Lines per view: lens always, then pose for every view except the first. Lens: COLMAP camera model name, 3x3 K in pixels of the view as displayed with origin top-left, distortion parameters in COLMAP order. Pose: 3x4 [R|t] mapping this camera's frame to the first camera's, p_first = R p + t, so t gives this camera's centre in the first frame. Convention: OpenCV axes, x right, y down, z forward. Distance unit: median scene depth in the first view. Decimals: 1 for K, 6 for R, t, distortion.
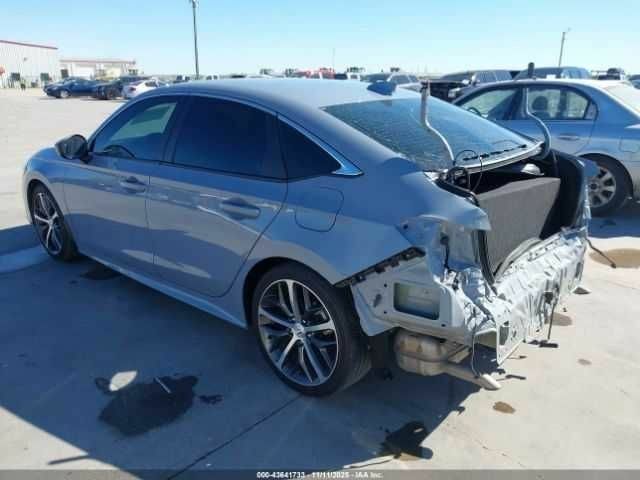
lens RADIAL K [[501.7, 0, 318.6], [0, 501.7, 249.8], [0, 0, 1]] dist [0.014048, -0.009502]
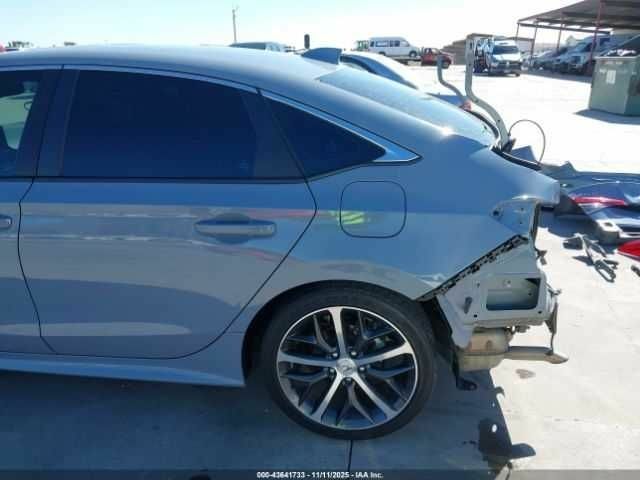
lens RADIAL K [[501.7, 0, 318.6], [0, 501.7, 249.8], [0, 0, 1]] dist [0.014048, -0.009502]
pose [[0.835834, -0.205740, 0.508973, -0.441960], [0.184007, 0.978482, 0.093352, -0.100217], [-0.517227, 0.015628, 0.855706, 0.349272]]
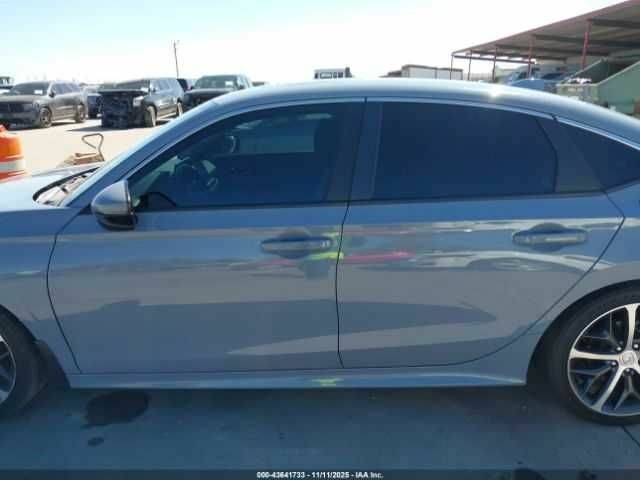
lens RADIAL K [[495.1, 0, 316.7], [0, 495.1, 253.4], [0, 0, 1]] dist [0.012379, -0.009638]
pose [[0.767654, -0.221843, 0.601243, -0.949954], [0.224894, 0.971763, 0.071415, -0.204759], [-0.600108, 0.080394, 0.795869, 0.625015]]
